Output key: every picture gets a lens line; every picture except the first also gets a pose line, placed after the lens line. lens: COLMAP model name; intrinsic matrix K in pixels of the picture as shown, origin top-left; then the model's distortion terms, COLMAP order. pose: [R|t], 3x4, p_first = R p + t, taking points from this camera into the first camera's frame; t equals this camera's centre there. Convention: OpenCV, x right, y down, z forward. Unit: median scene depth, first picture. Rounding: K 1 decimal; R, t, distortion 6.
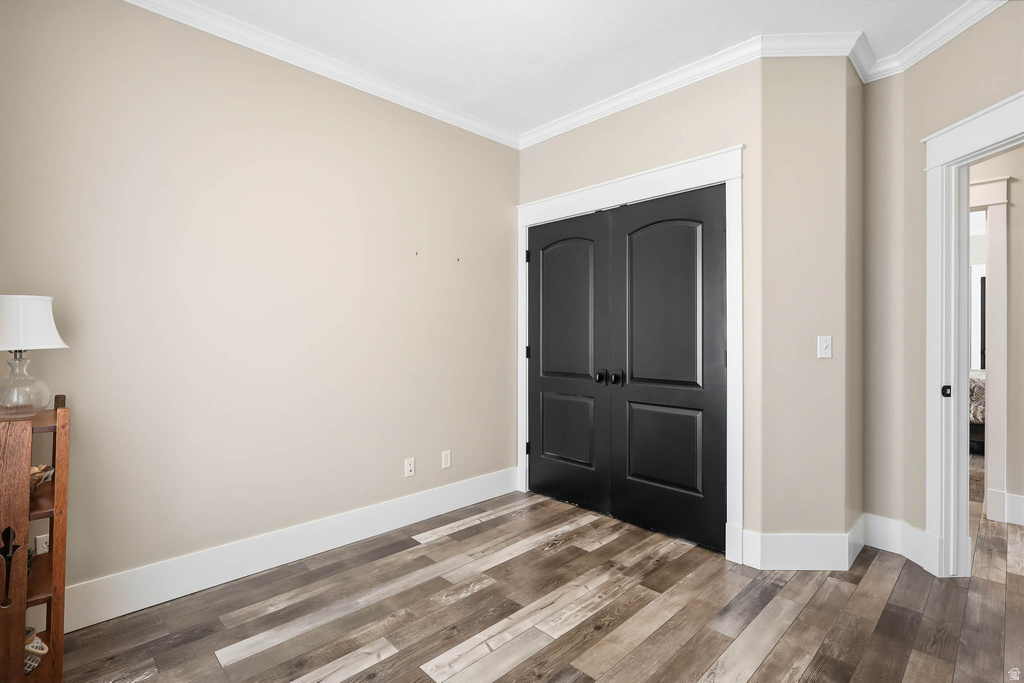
lens RADIAL K [[488.9, 0, 512.0], [0, 488.9, 341.5], [0, 0, 1]] dist [0.001227, 0.000034]
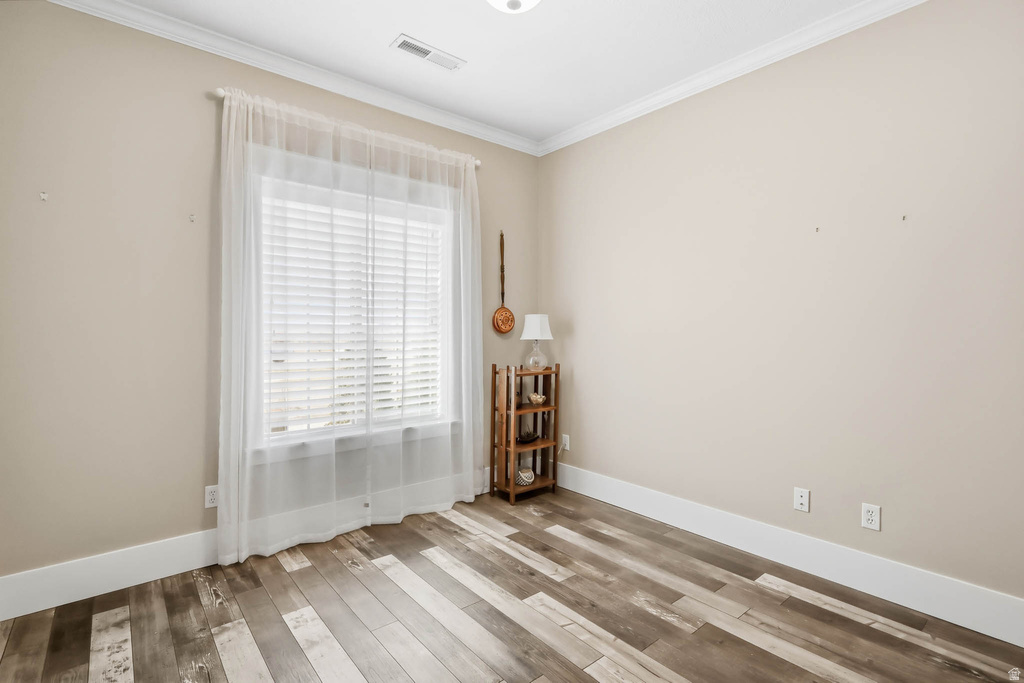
lens RADIAL K [[488.9, 0, 512.0], [0, 488.9, 341.5], [0, 0, 1]] dist [0.001227, 0.000034]
pose [[-0.089758, 0.020049, -0.995762, 0.801166], [-0.016483, 0.999631, 0.021612, -0.014669], [0.995827, 0.018353, -0.089394, 0.756822]]
